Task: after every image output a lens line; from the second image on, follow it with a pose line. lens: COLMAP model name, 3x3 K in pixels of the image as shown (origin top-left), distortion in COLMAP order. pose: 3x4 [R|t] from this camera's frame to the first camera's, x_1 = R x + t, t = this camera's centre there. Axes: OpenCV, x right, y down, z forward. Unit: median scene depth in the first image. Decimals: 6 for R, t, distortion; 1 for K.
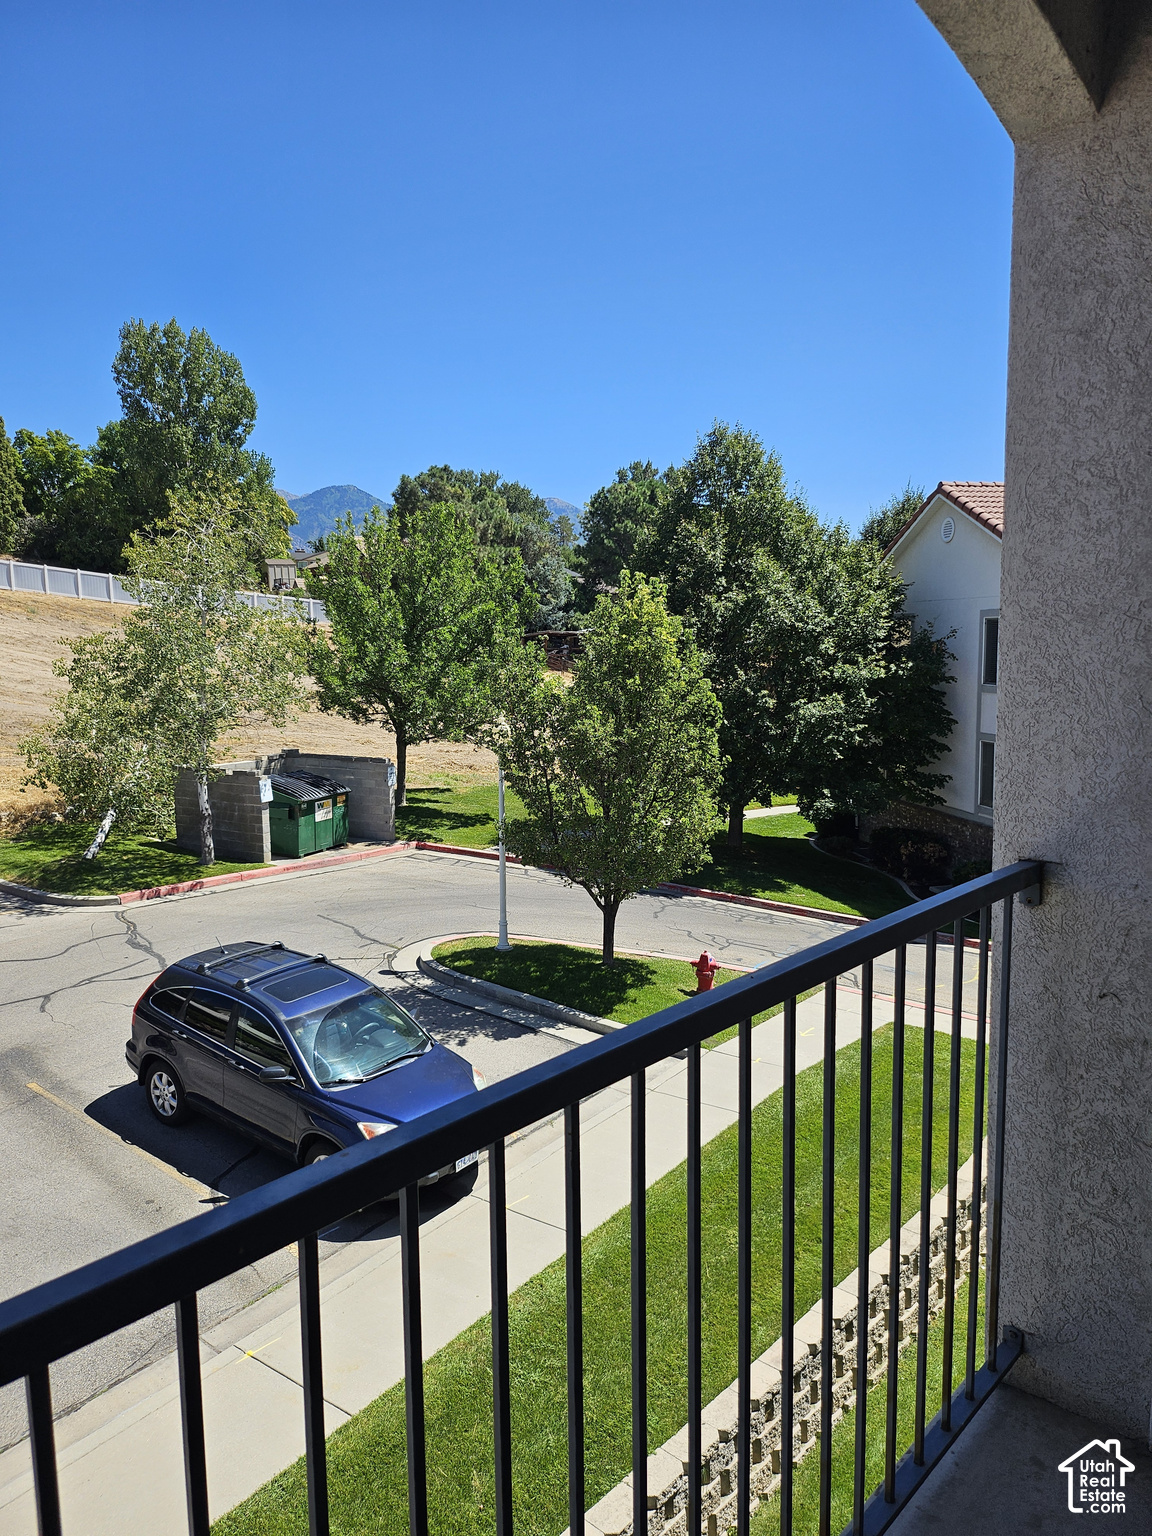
lens RADIAL K [[1083.2, 0, 578.9], [0, 1083.2, 767.4], [0, 0, 1]] dist [0.050484, -0.052012]
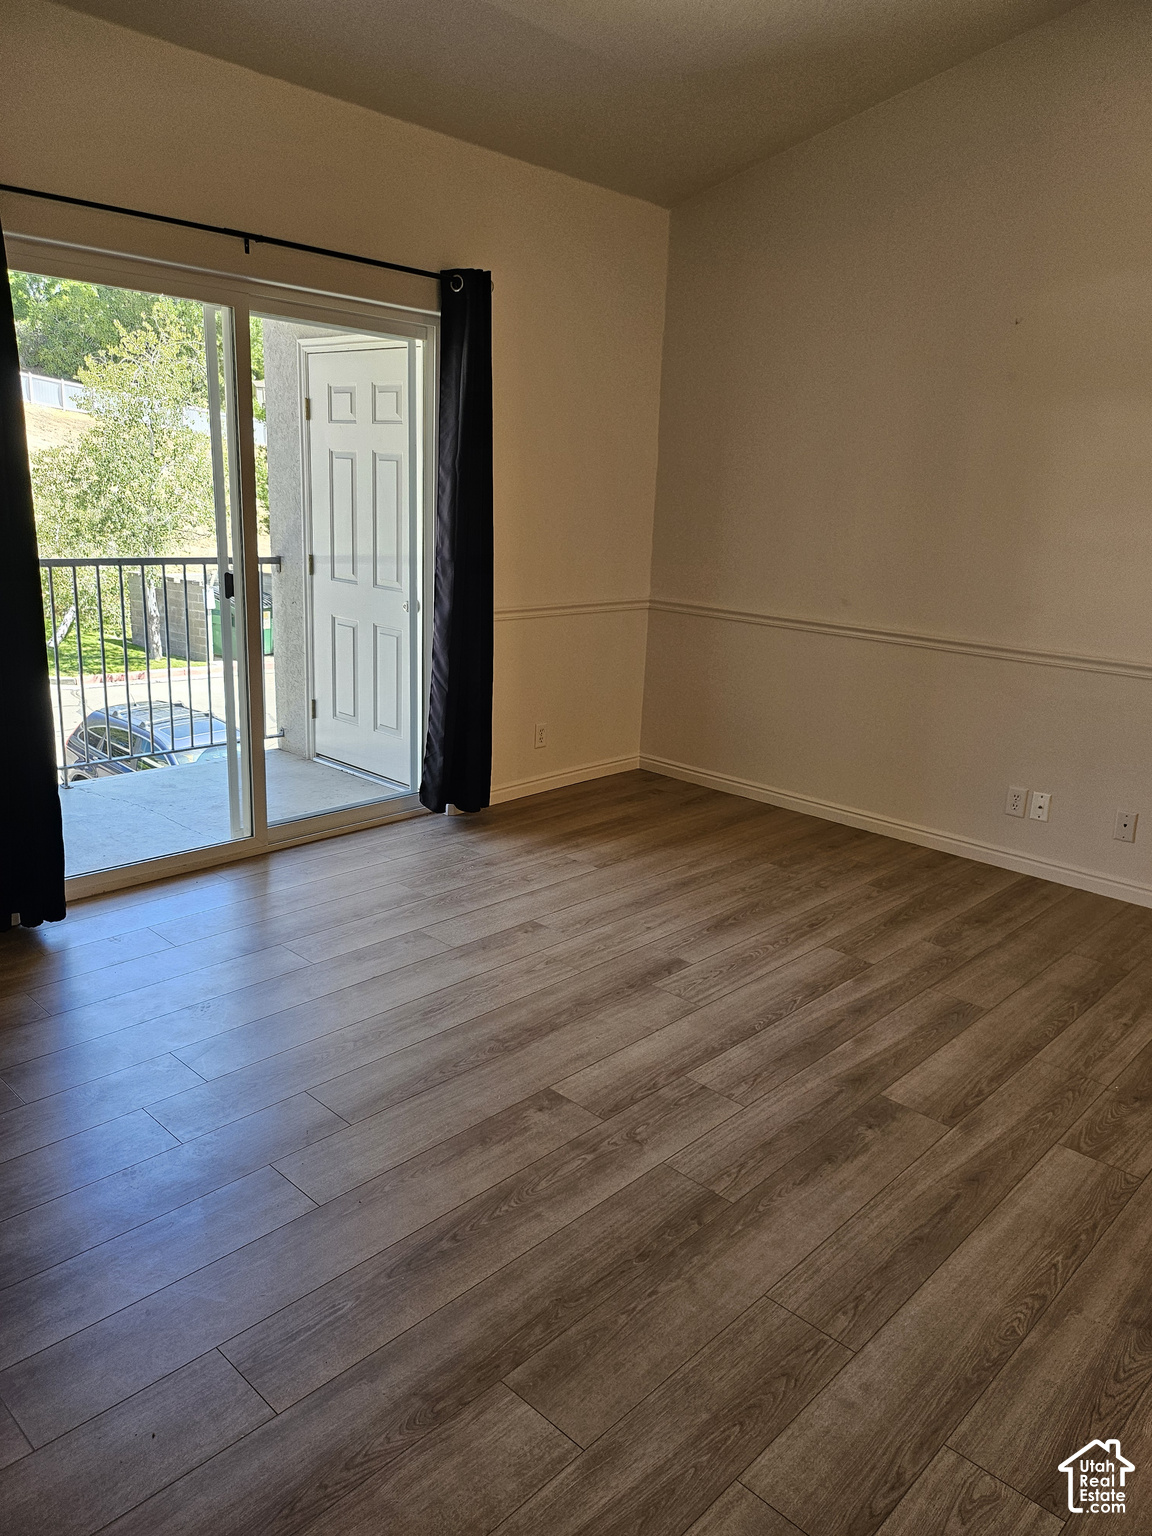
lens RADIAL K [[1083.2, 0, 581.8], [0, 1083.2, 761.7], [0, 0, 1]] dist [0.050484, -0.052012]
pose [[0.998151, 0.060082, 0.009233, 0.111856], [-0.060775, 0.989452, 0.131495, 0.018099], [-0.001235, -0.131813, 0.991274, -0.170150]]
